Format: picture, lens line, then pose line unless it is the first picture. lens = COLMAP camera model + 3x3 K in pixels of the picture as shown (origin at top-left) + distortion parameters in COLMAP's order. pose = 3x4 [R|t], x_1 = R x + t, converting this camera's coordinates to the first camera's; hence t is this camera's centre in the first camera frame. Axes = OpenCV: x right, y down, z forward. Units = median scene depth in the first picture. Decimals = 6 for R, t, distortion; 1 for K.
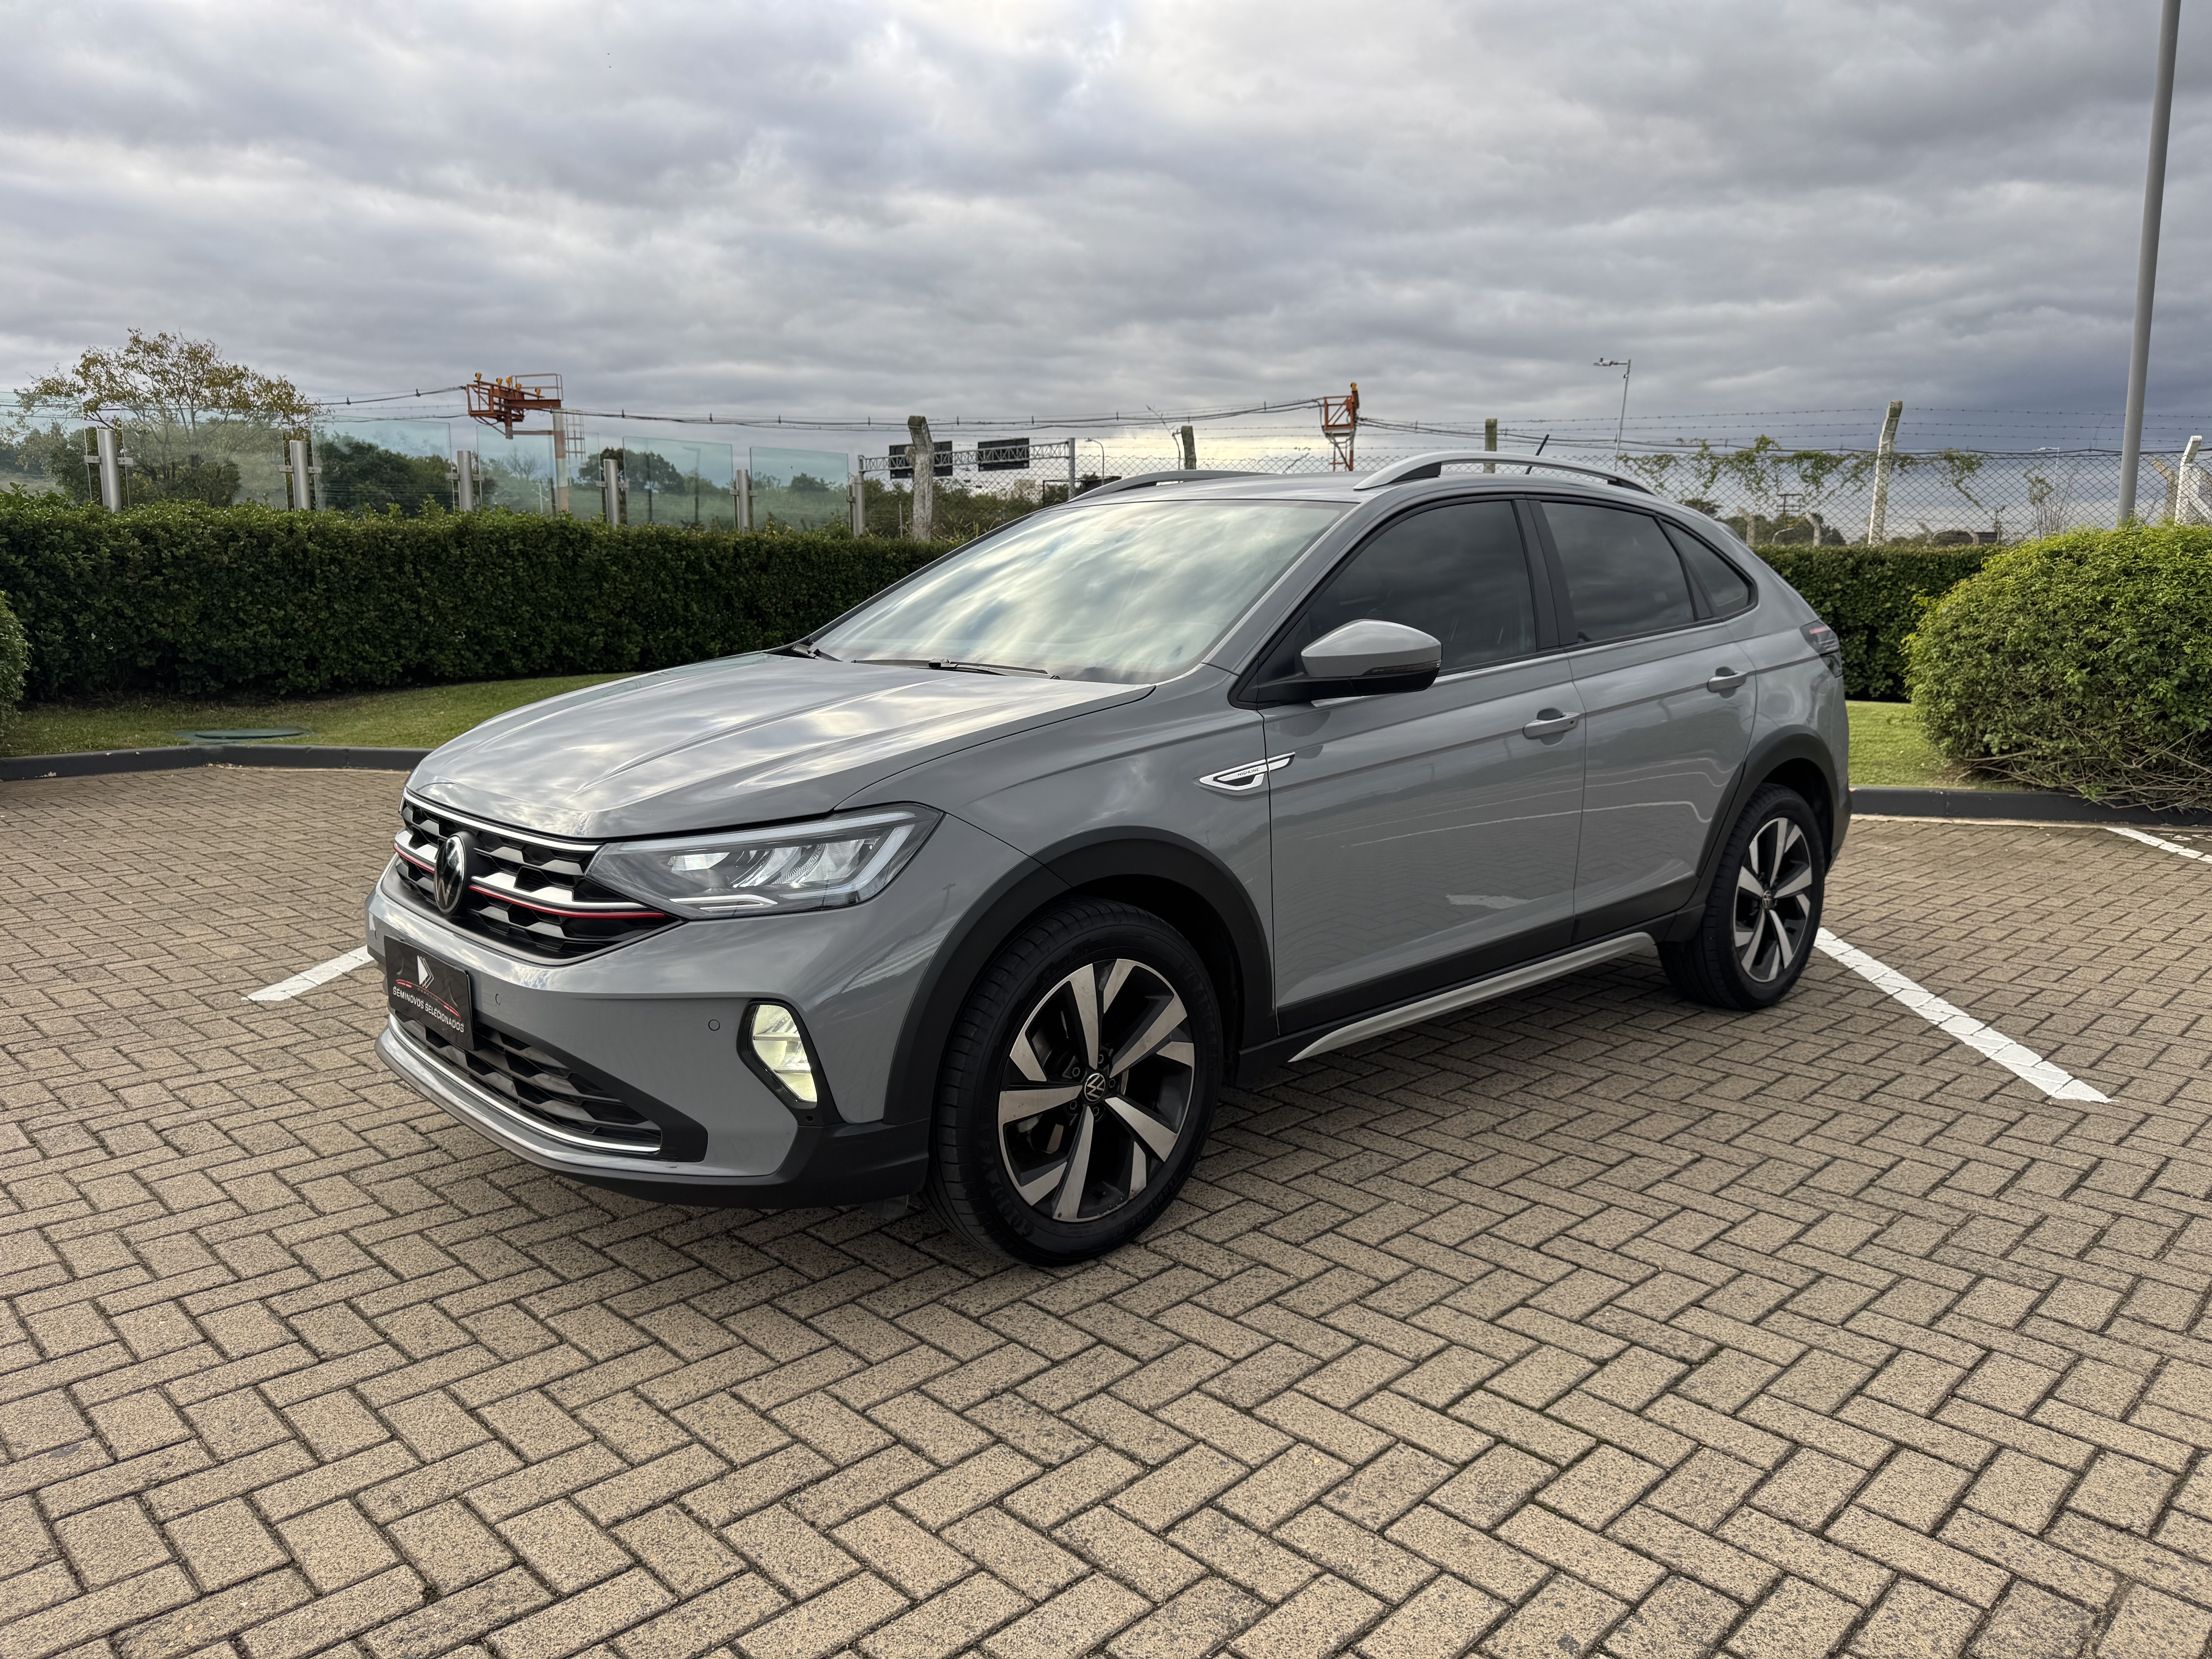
lens RADIAL K [[1587.6, 0, 1106.0], [0, 1587.6, 829.5], [0, 0, 1]] dist [0.019903, -0.001775]
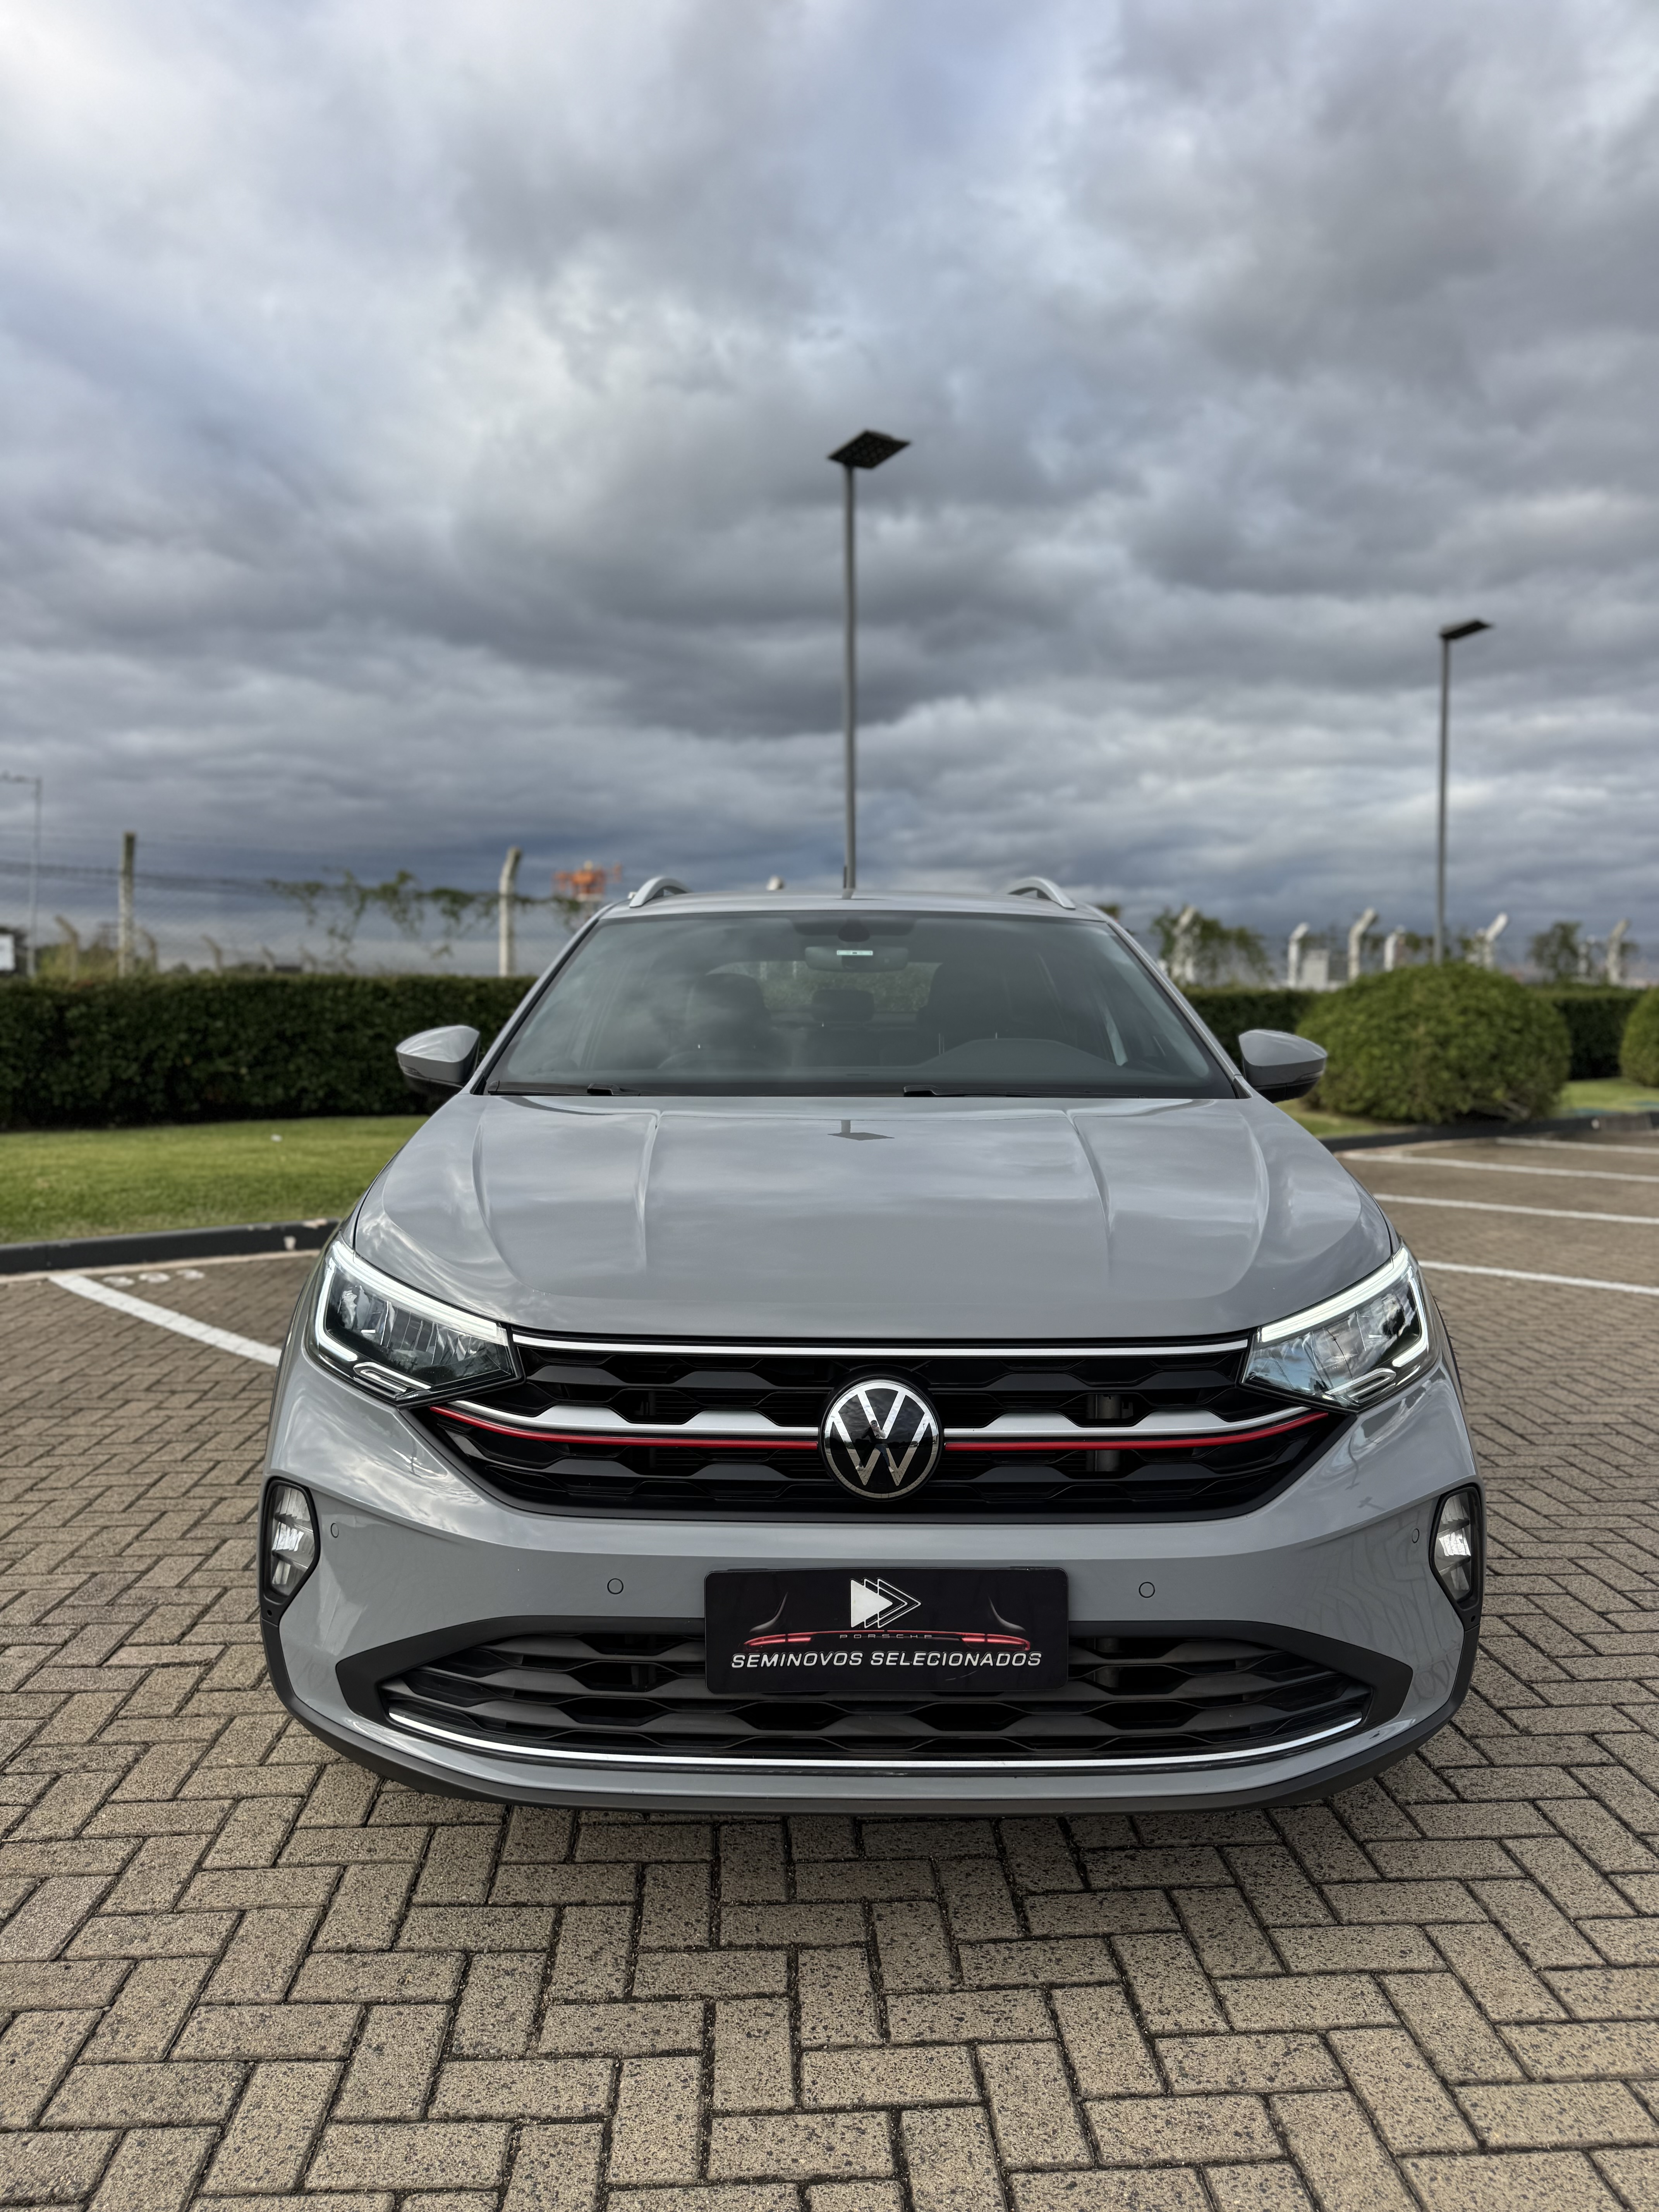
lens RADIAL K [[1587.6, 0, 829.5], [0, 1587.6, 1106.0], [0, 0, 1]] dist [0.019903, -0.001775]
pose [[0.662166, -0.050923, 0.747625, -0.847160], [0.121682, 0.991754, -0.040222, -0.078594], [-0.739412, 0.117606, 0.662902, 0.533224]]
